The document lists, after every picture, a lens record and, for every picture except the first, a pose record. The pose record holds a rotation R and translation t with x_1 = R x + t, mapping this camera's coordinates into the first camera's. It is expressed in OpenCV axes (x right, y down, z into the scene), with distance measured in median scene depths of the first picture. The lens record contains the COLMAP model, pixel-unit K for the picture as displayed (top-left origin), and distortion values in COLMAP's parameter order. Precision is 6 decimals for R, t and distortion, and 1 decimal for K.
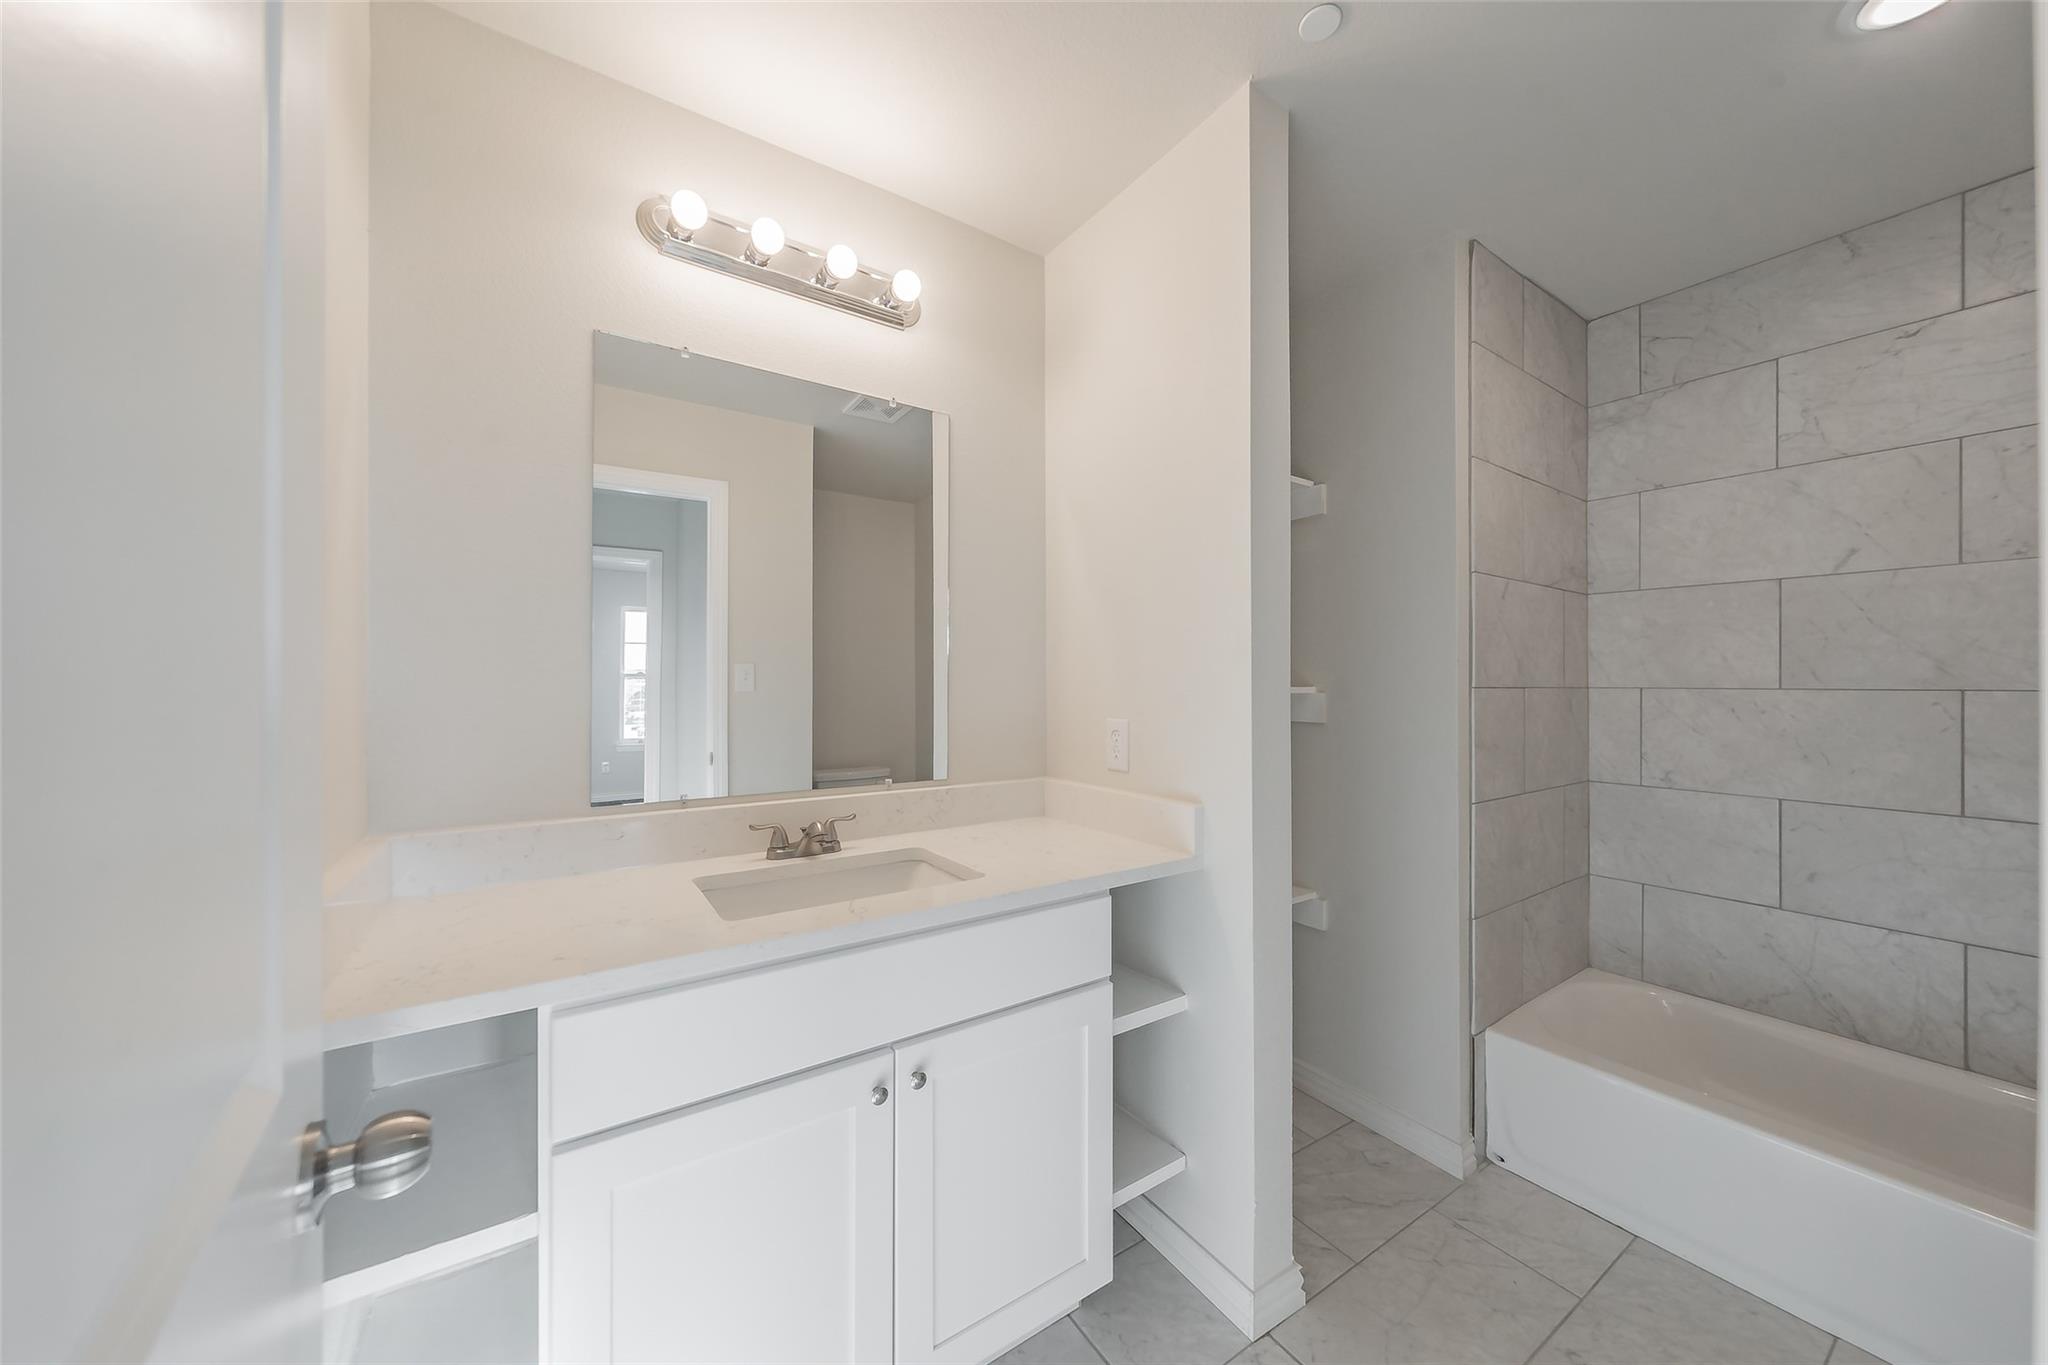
lens RADIAL K [[727.9, 0, 1039.9], [0, 727.9, 671.3], [0, 0, 1]] dist [0.000621, 0.000034]
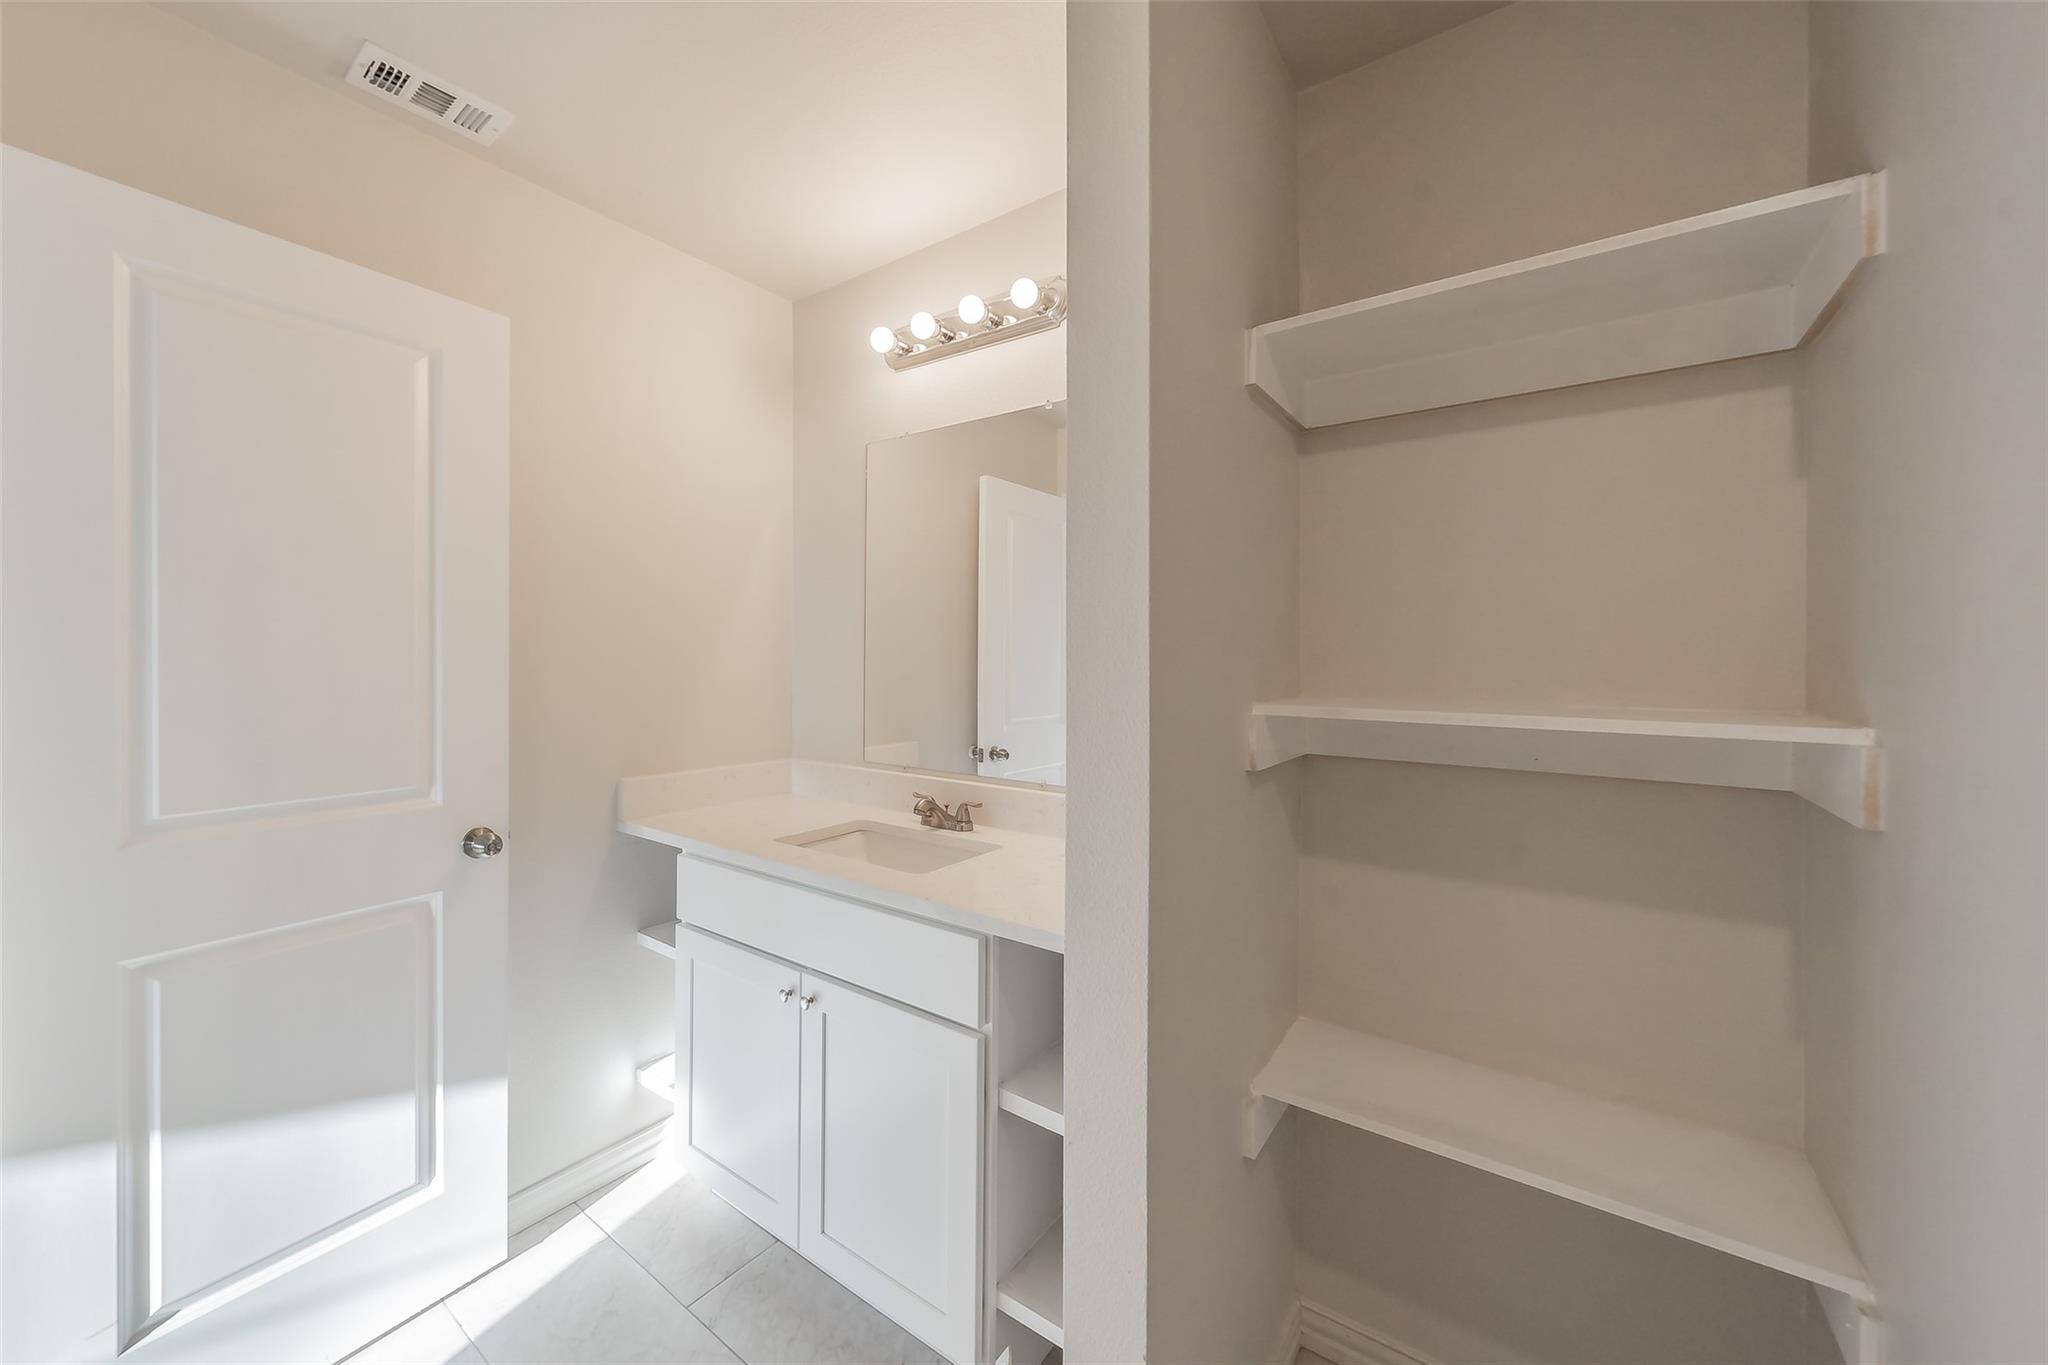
lens RADIAL K [[743.8, 0, 1017.0], [0, 743.8, 689.4], [0, 0, 1]] dist [0.000260, -0.000020]
pose [[0.350217, 0.029725, -0.936197, 0.911340], [-0.007766, 0.999554, 0.028831, -0.011791], [0.936636, -0.002827, 0.350292, 0.719547]]
